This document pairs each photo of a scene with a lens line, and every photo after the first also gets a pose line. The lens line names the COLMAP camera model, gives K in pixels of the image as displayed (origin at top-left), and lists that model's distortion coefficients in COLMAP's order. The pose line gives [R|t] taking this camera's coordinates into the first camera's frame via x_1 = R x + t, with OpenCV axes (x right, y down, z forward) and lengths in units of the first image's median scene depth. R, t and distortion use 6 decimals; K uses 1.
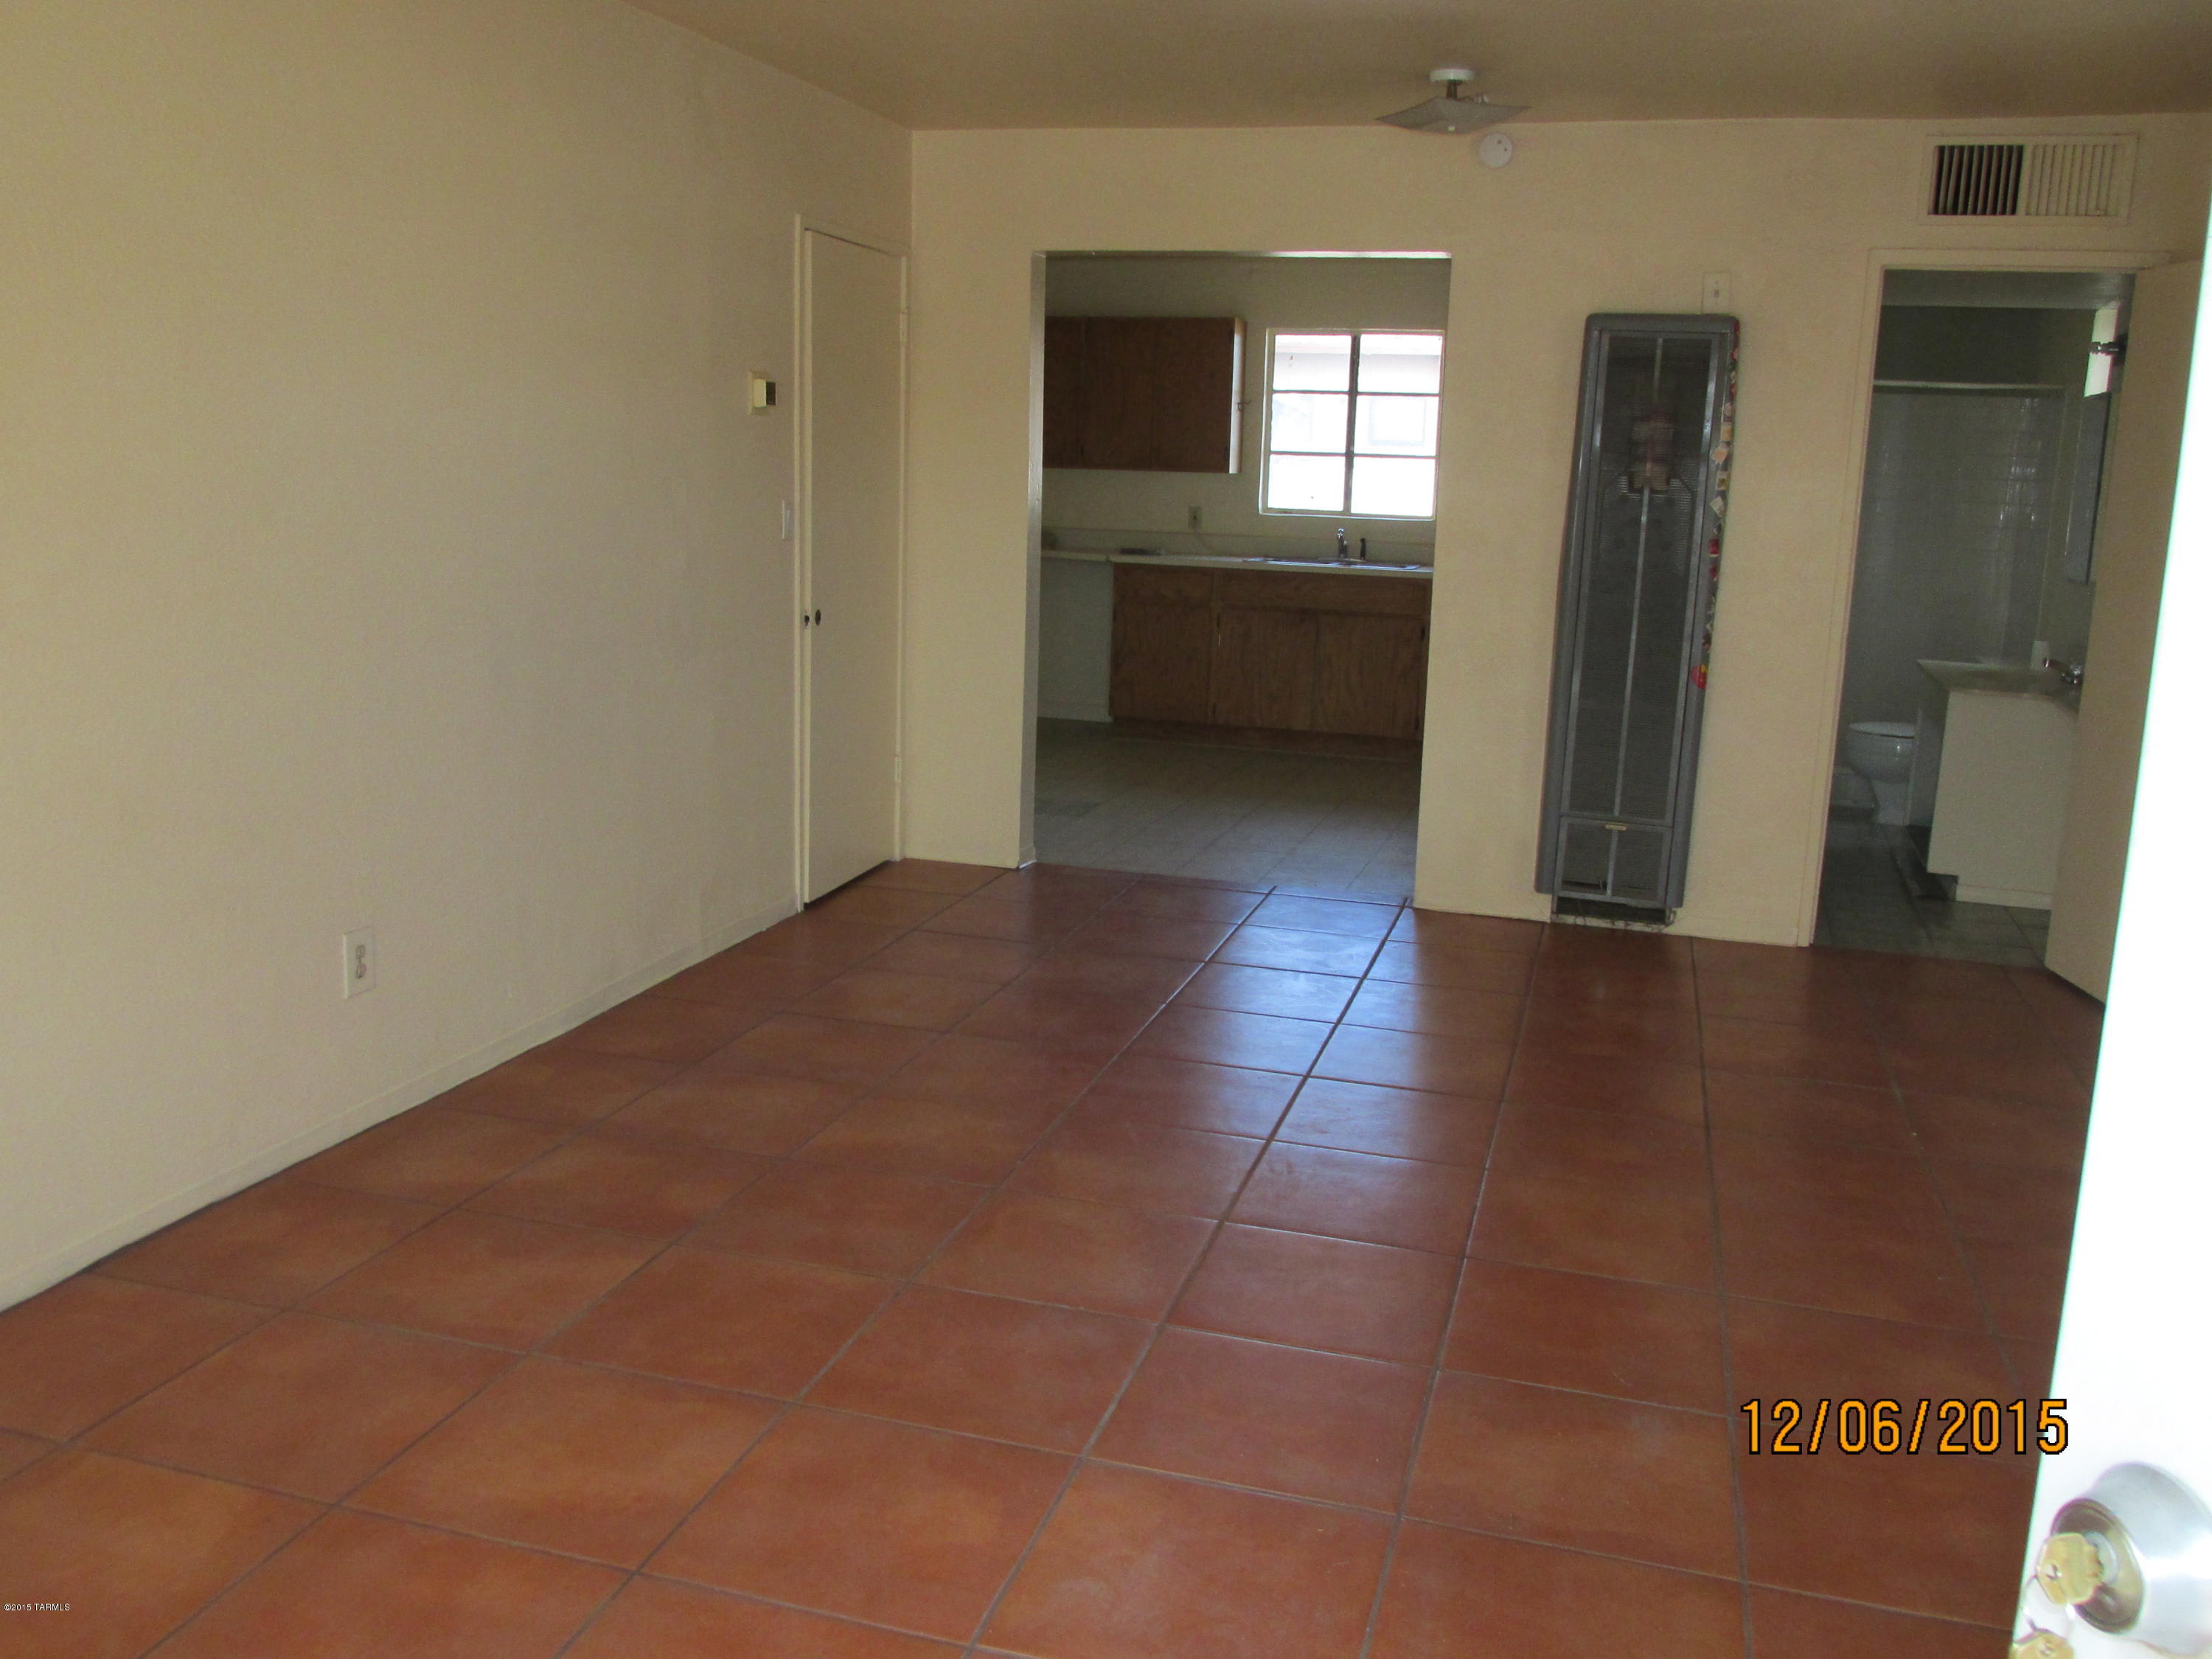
lens RADIAL K [[1802.9, 0, 1106.0], [0, 1802.9, 829.5], [0, 0, 1]] dist [-0.034830, -0.007728]
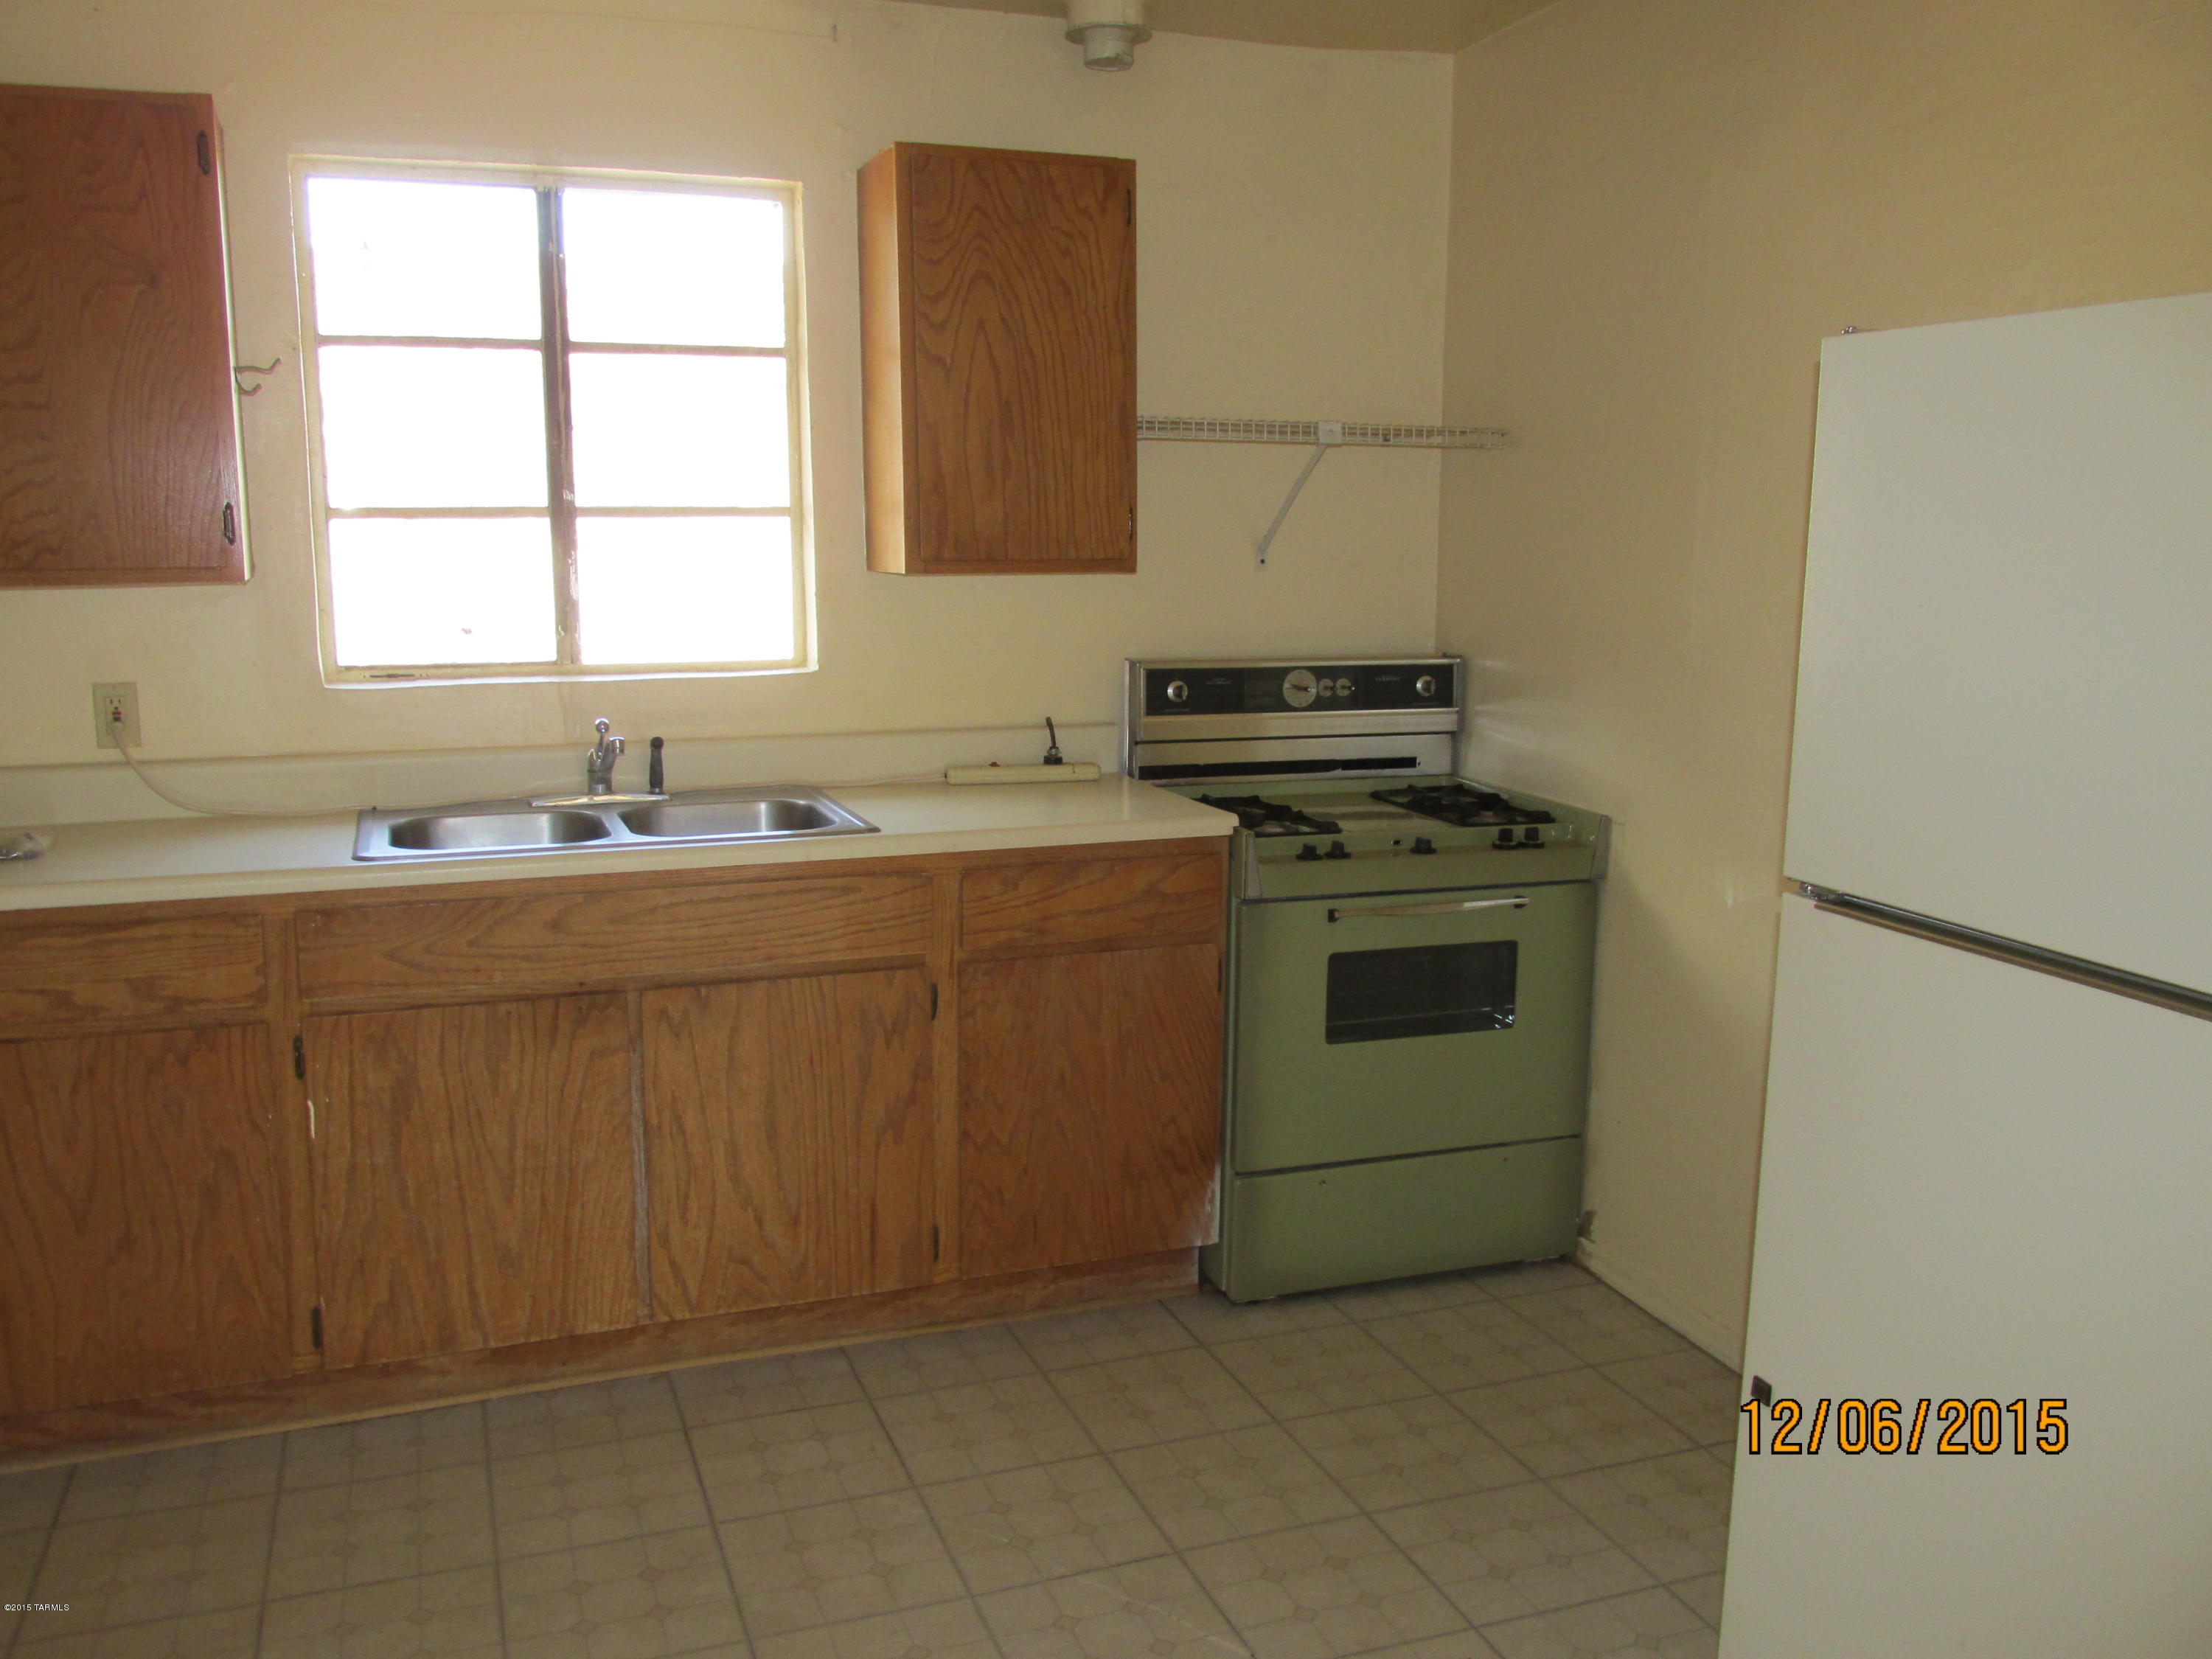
lens RADIAL K [[1802.9, 0, 1106.0], [0, 1802.9, 829.5], [0, 0, 1]] dist [-0.034830, -0.007728]
pose [[0.790436, -0.131691, 0.598221, -0.006060], [0.146098, 0.988963, 0.024667, -0.136948], [-0.594867, 0.067902, 0.800951, 0.643993]]
